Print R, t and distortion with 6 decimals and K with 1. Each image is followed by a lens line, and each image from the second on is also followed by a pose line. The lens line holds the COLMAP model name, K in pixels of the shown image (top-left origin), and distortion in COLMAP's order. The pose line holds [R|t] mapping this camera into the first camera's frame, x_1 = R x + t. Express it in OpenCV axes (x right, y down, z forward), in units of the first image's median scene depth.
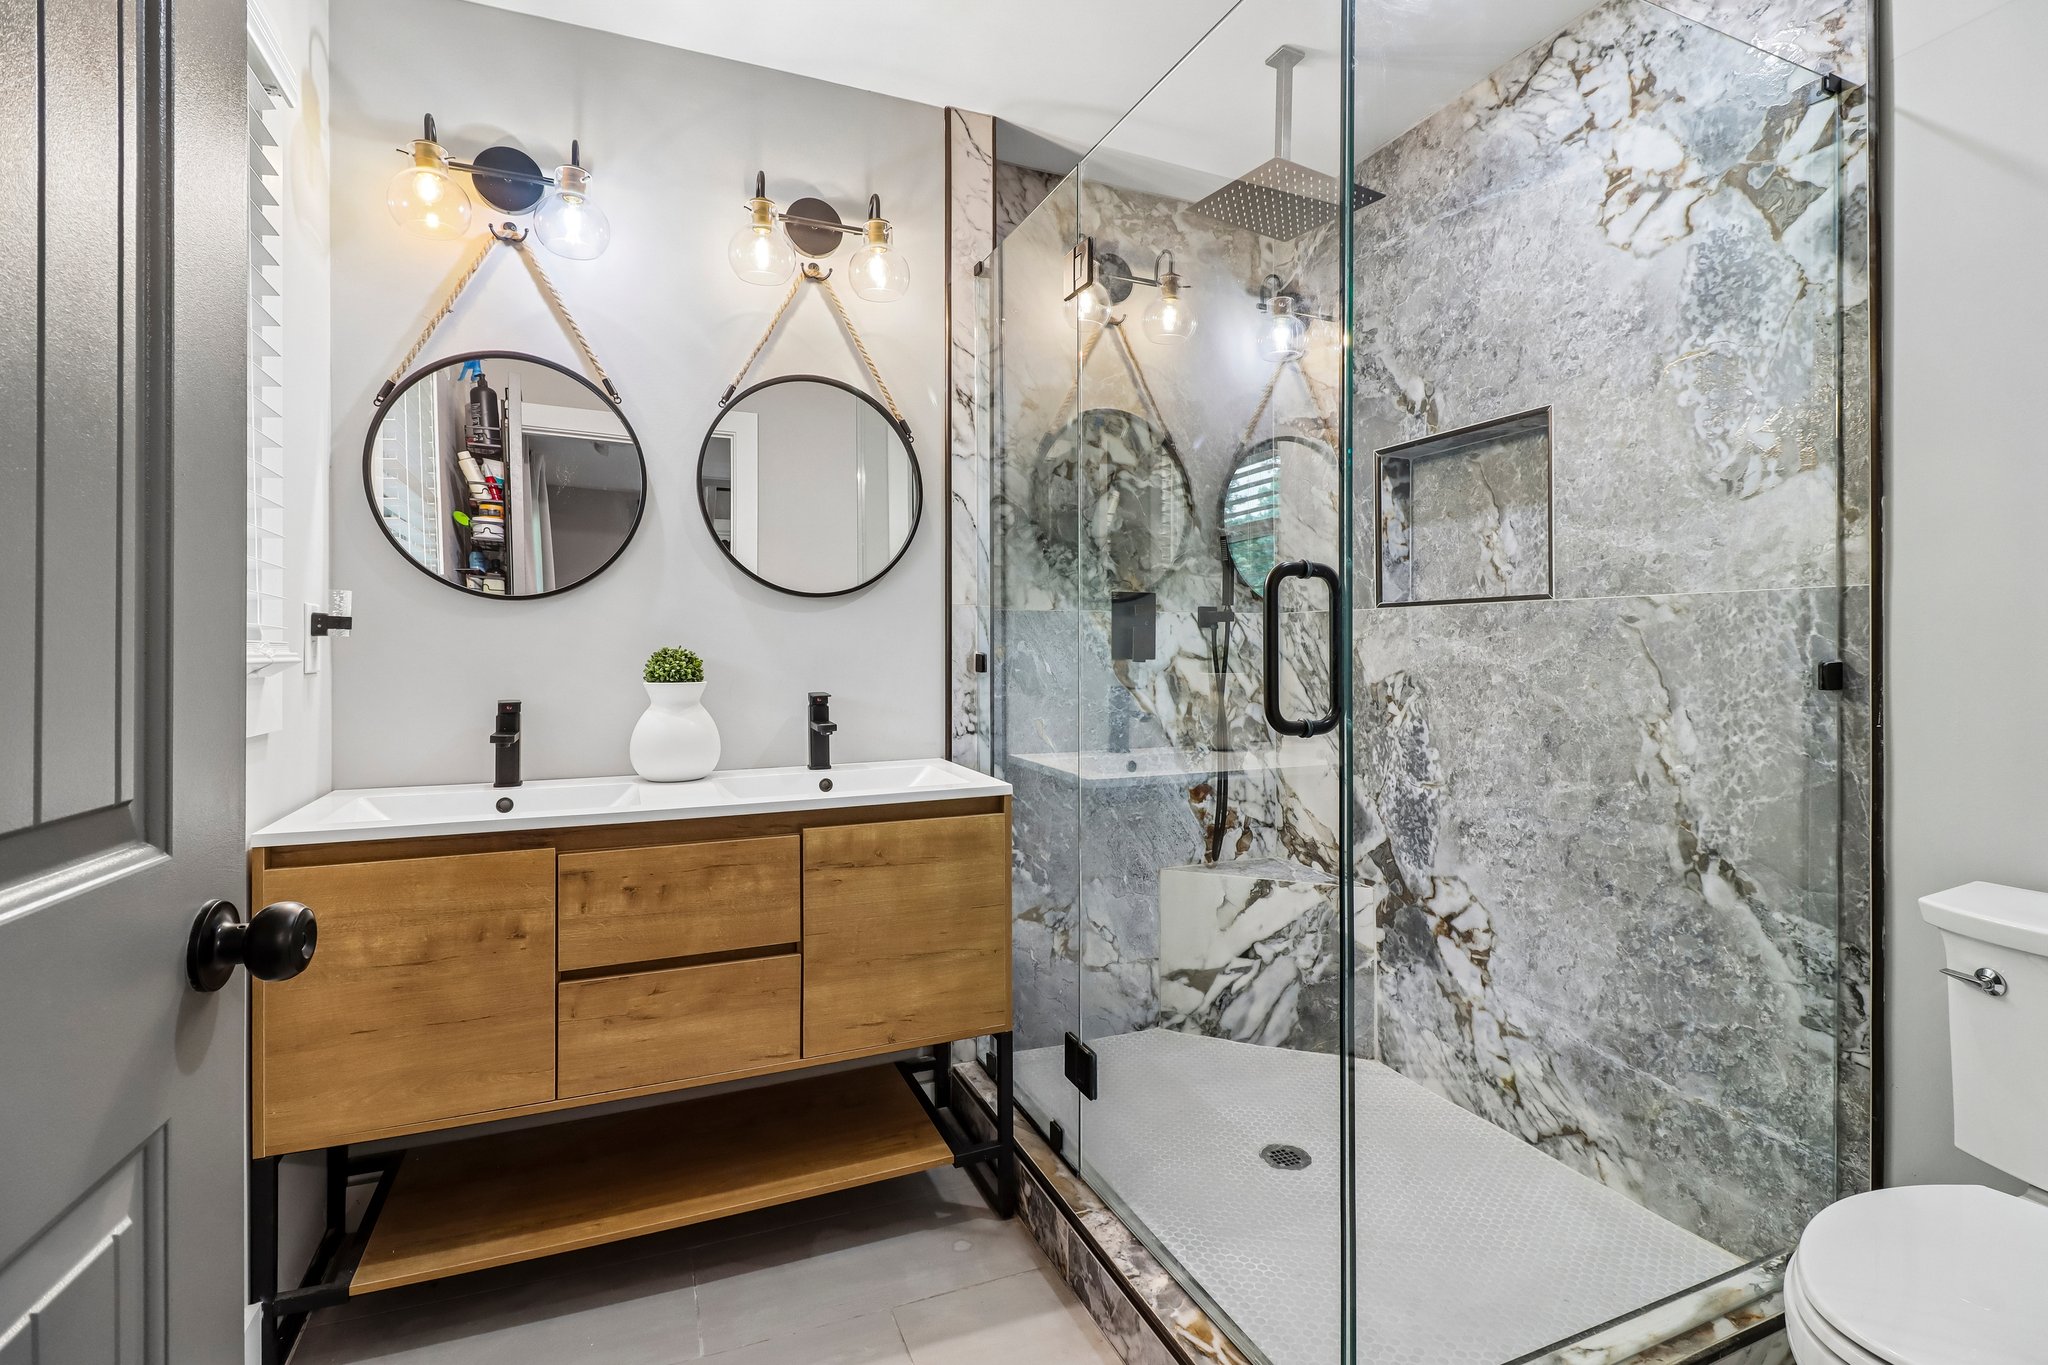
lens RADIAL K [[956.4, 0, 1025.2], [0, 956.4, 661.9], [0, 0, 1]] dist [0.000255, -0.008983]
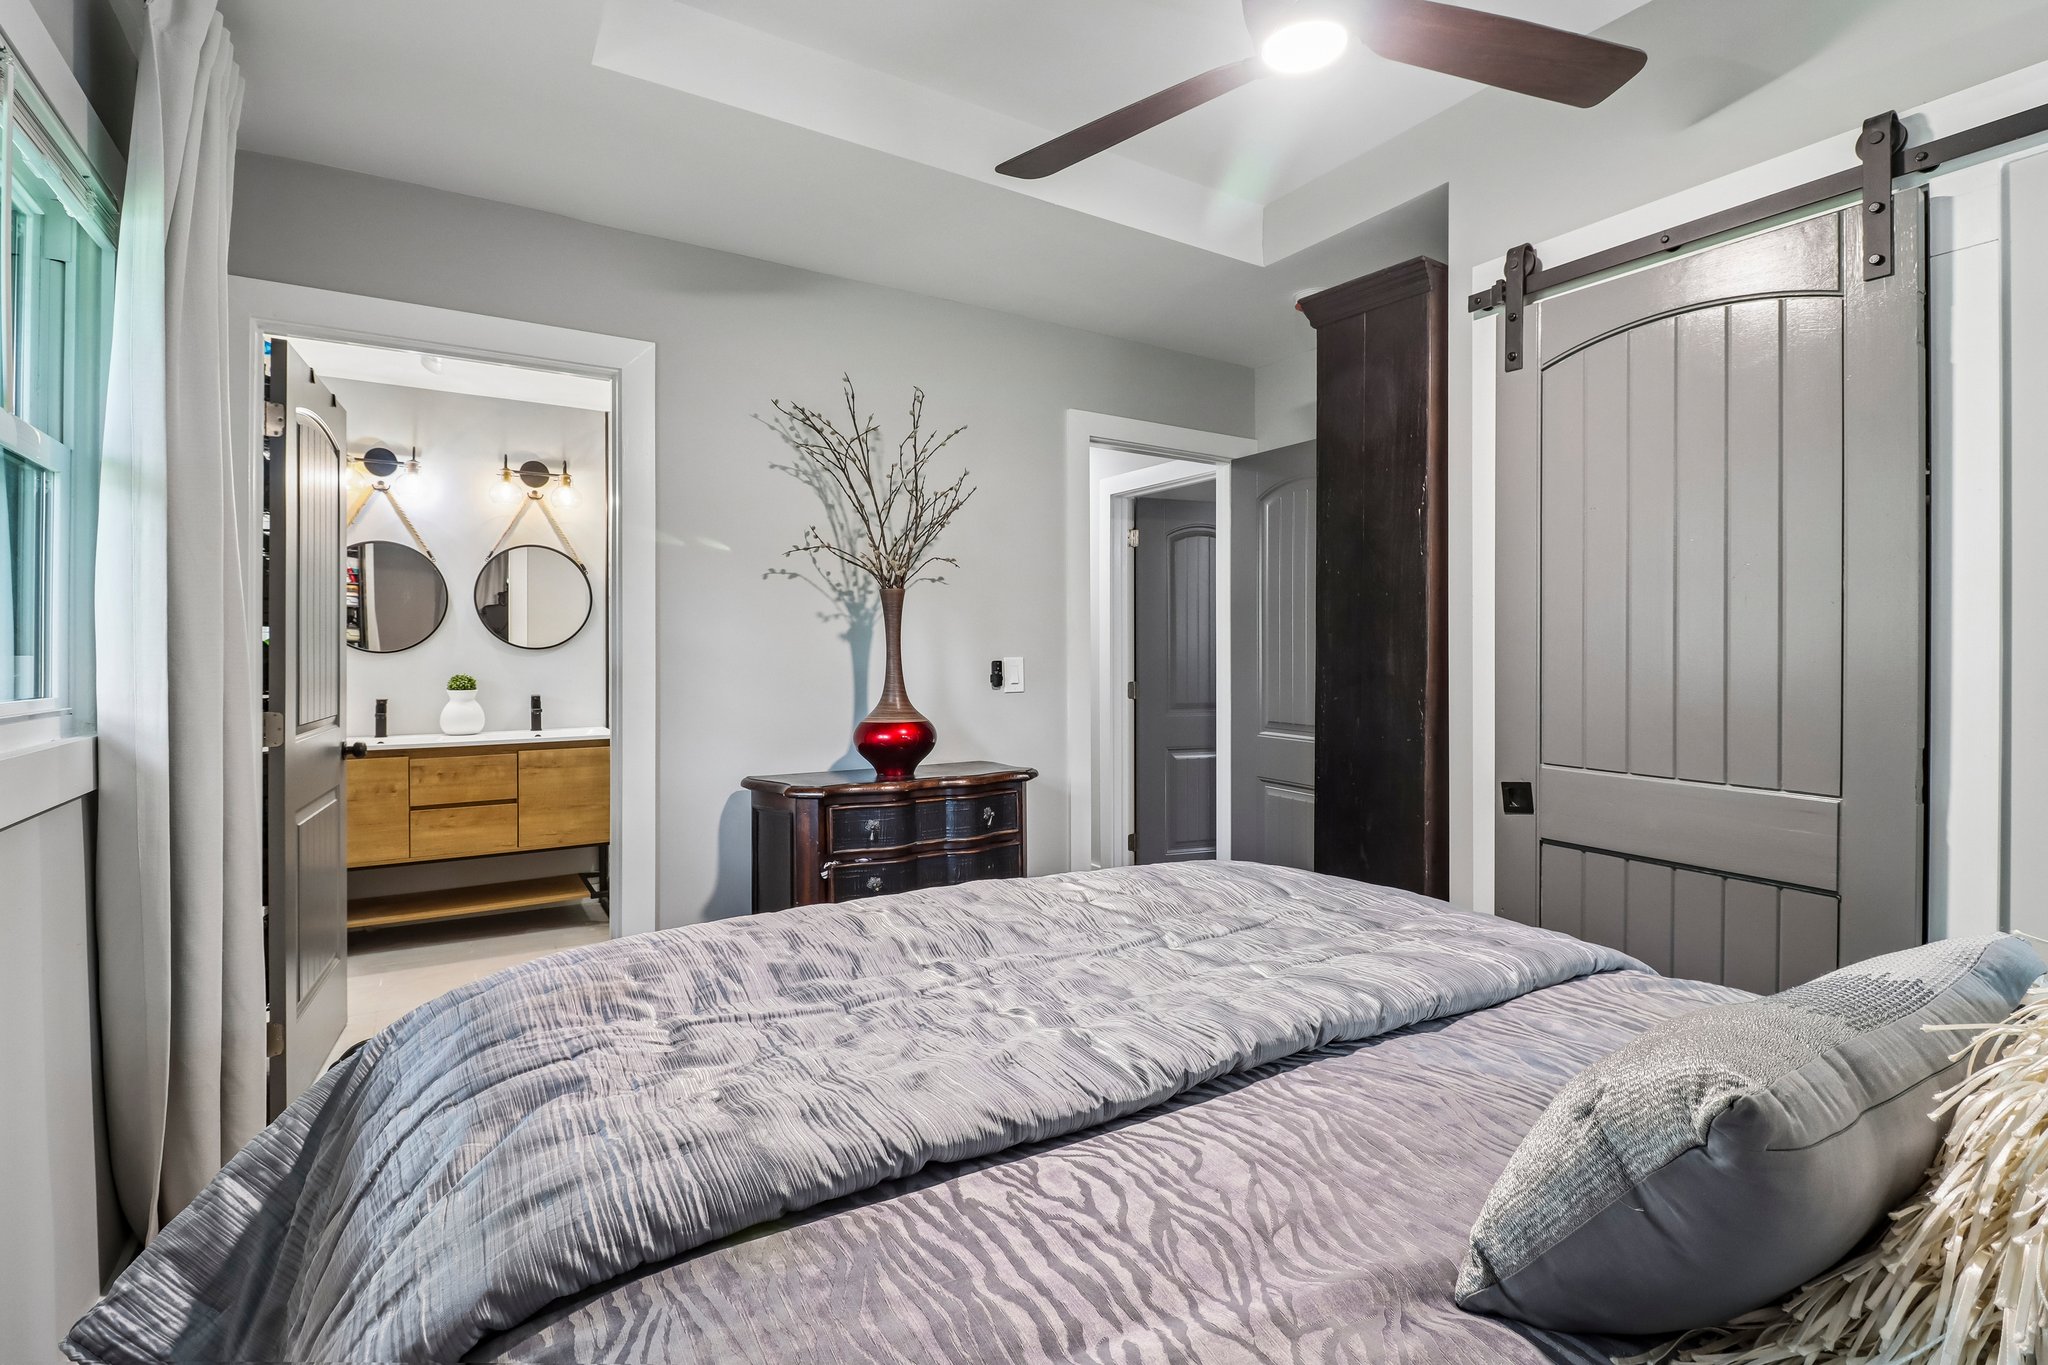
lens RADIAL K [[956.4, 0, 1027.5], [0, 956.4, 665.4], [0, 0, 1]] dist [0.000255, -0.008983]
pose [[0.987125, 0.000882, 0.159947, 0.614745], [-0.001552, 0.999991, 0.004062, -0.050730], [-0.159942, -0.004258, 0.987117, -1.498354]]
